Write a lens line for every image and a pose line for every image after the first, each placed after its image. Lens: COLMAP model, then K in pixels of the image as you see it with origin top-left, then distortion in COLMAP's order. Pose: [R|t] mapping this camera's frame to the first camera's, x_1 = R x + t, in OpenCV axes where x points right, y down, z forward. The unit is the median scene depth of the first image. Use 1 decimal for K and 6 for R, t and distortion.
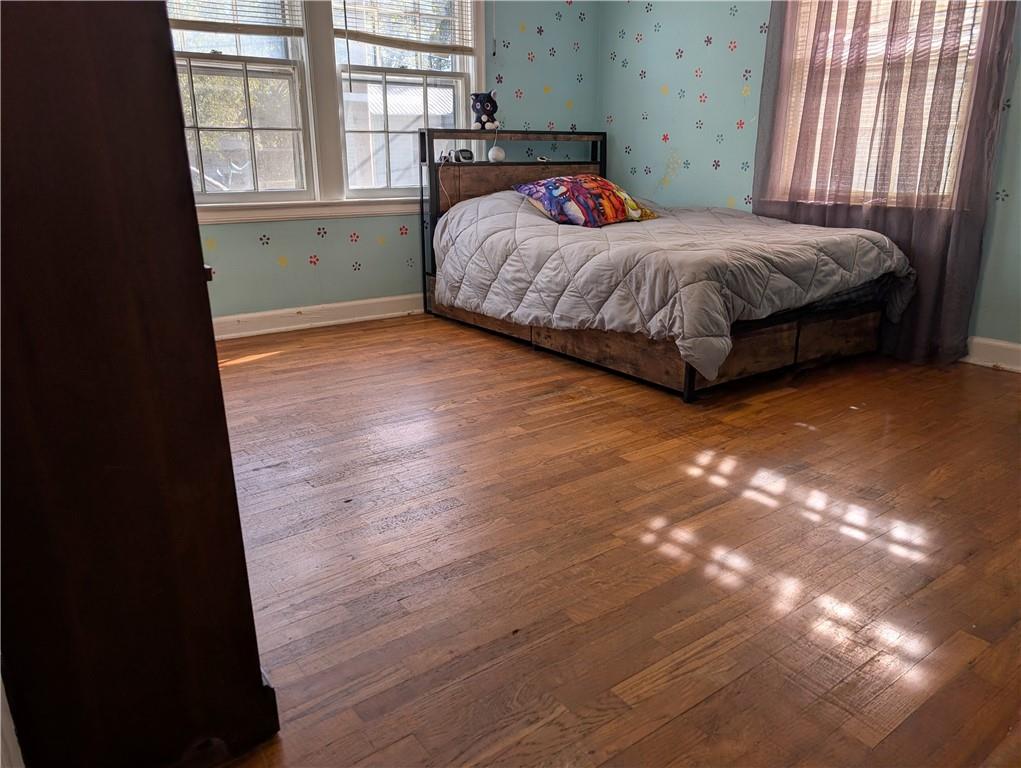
lens RADIAL K [[728.4, 0, 513.6], [0, 728.4, 382.6], [0, 0, 1]] dist [0.027840, -0.030883]
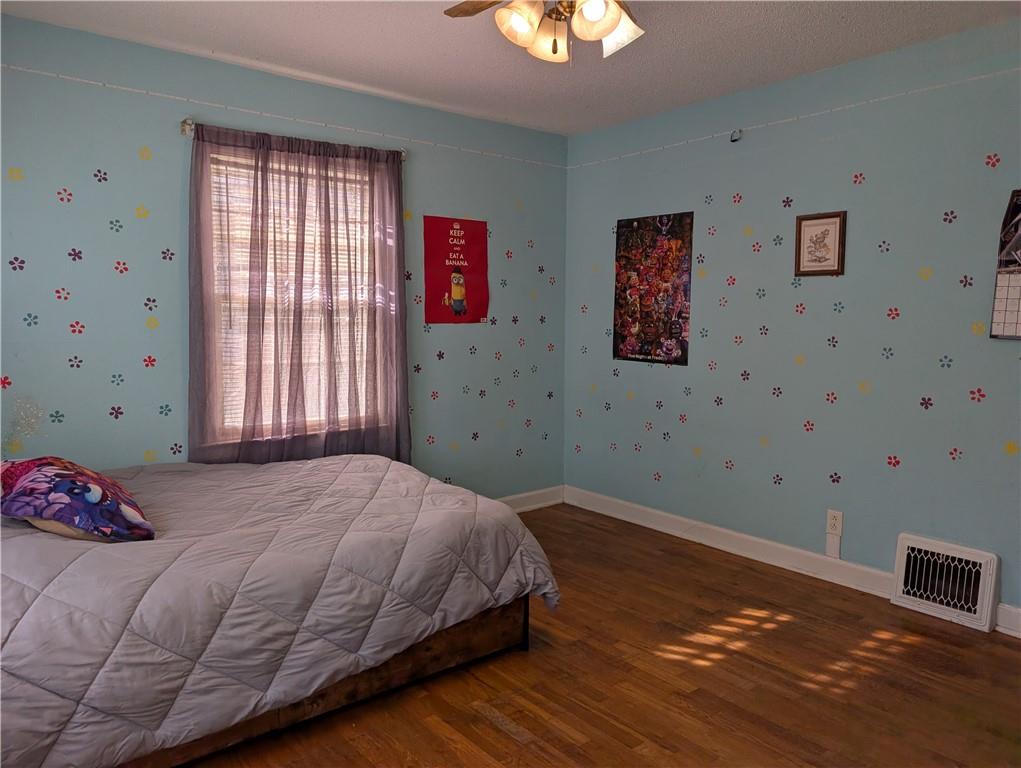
lens RADIAL K [[728.4, 0, 511.7], [0, 728.4, 381.5], [0, 0, 1]] dist [0.027840, -0.030883]
pose [[-0.029726, -0.090608, 0.995443, -0.595064], [0.298739, 0.949559, 0.095353, -0.348120], [-0.953872, 0.300212, -0.001159, 0.757287]]
